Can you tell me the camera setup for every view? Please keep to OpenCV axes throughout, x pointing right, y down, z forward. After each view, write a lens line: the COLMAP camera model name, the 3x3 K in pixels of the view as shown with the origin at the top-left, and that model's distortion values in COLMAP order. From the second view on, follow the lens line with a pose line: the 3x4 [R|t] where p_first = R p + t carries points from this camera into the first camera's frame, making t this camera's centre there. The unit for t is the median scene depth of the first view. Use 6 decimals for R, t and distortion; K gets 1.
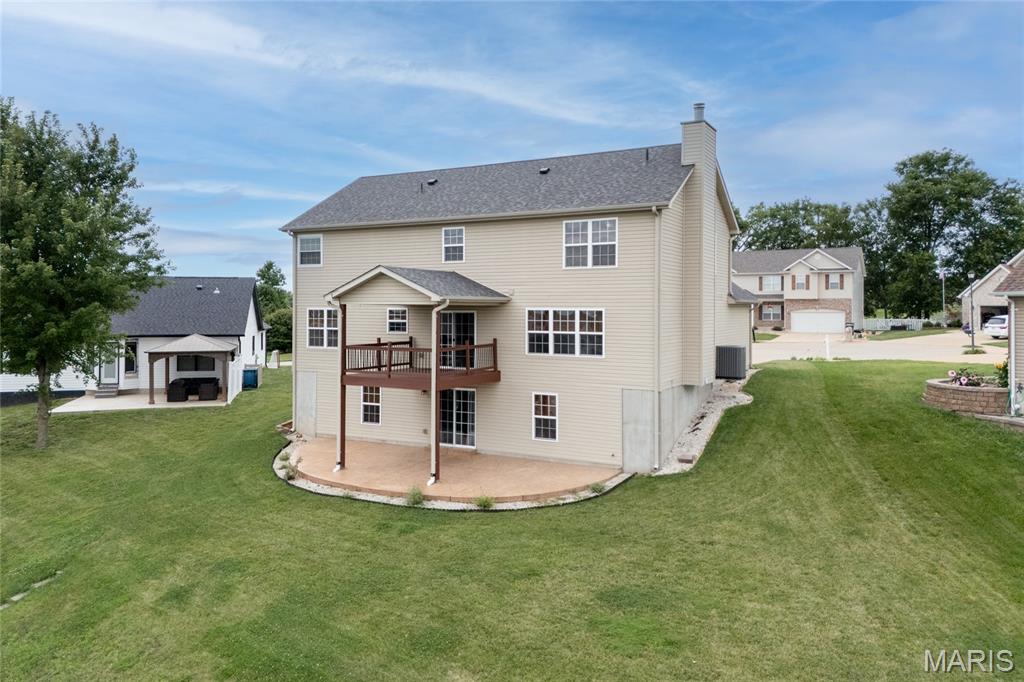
lens RADIAL K [[763.8, 0, 515.0], [0, 763.8, 316.6], [0, 0, 1]] dist [0.029923, -0.000759]
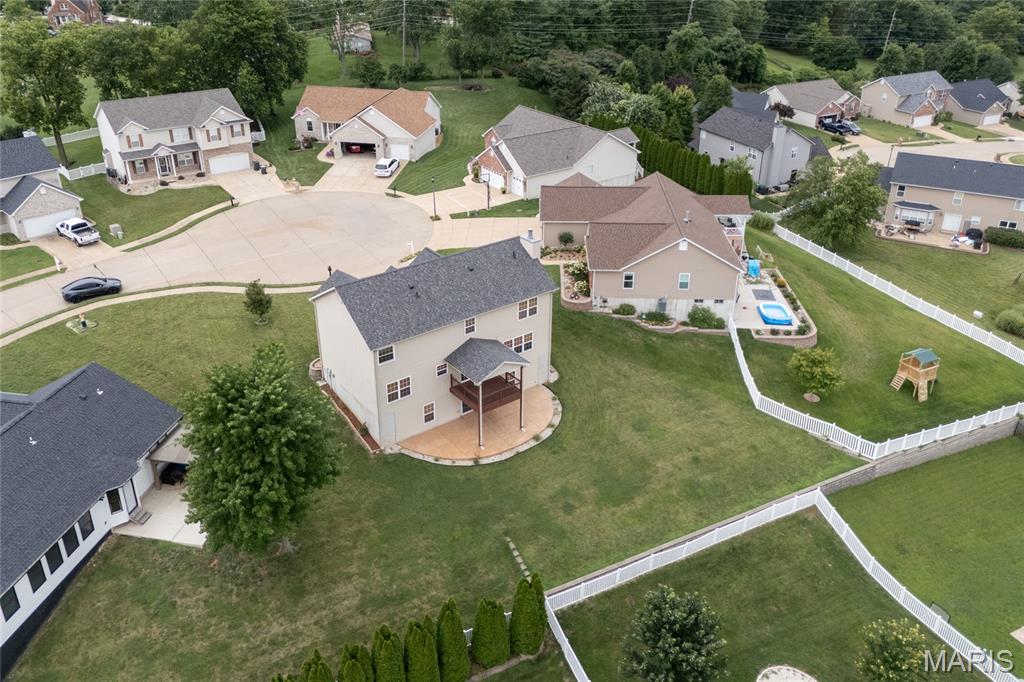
lens RADIAL K [[763.8, 0, 515.0], [0, 763.8, 316.6], [0, 0, 1]] dist [0.029923, -0.000759]
pose [[0.404883, -0.416142, 0.814184, -1.581051], [0.000249, 0.890483, 0.455016, -0.982393], [-0.914369, -0.184025, 0.360645, 0.169080]]
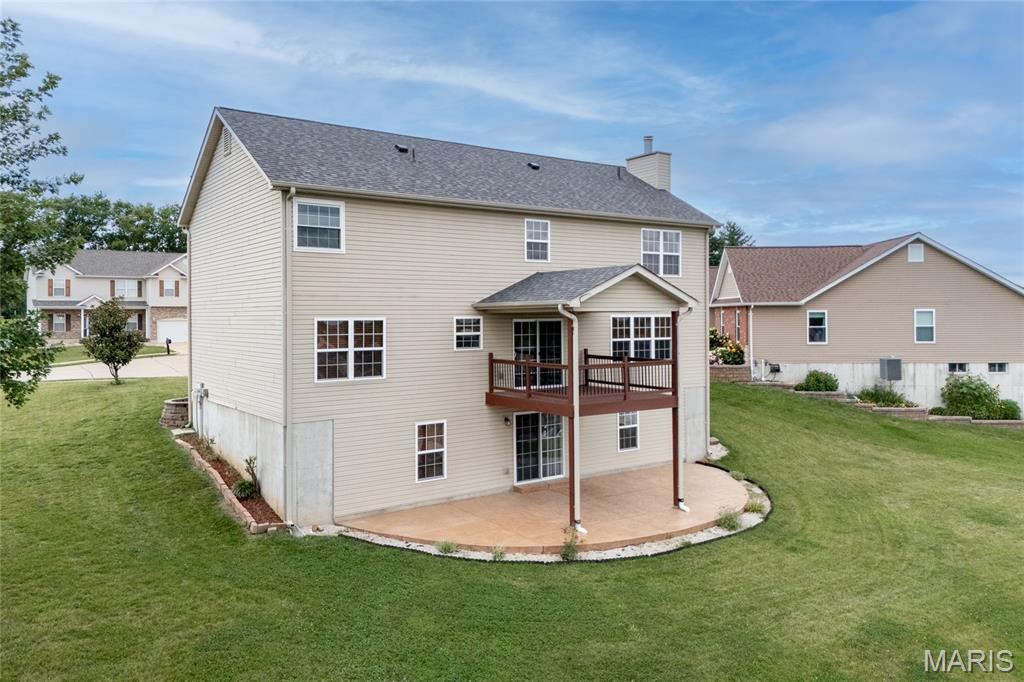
lens RADIAL K [[763.8, 0, 515.0], [0, 763.8, 316.6], [0, 0, 1]] dist [0.029923, -0.000759]
pose [[0.430013, -0.007826, 0.902789, -0.813820], [0.017432, 0.999848, 0.000364, -0.010585], [-0.902654, 0.015581, 0.430084, 0.635674]]
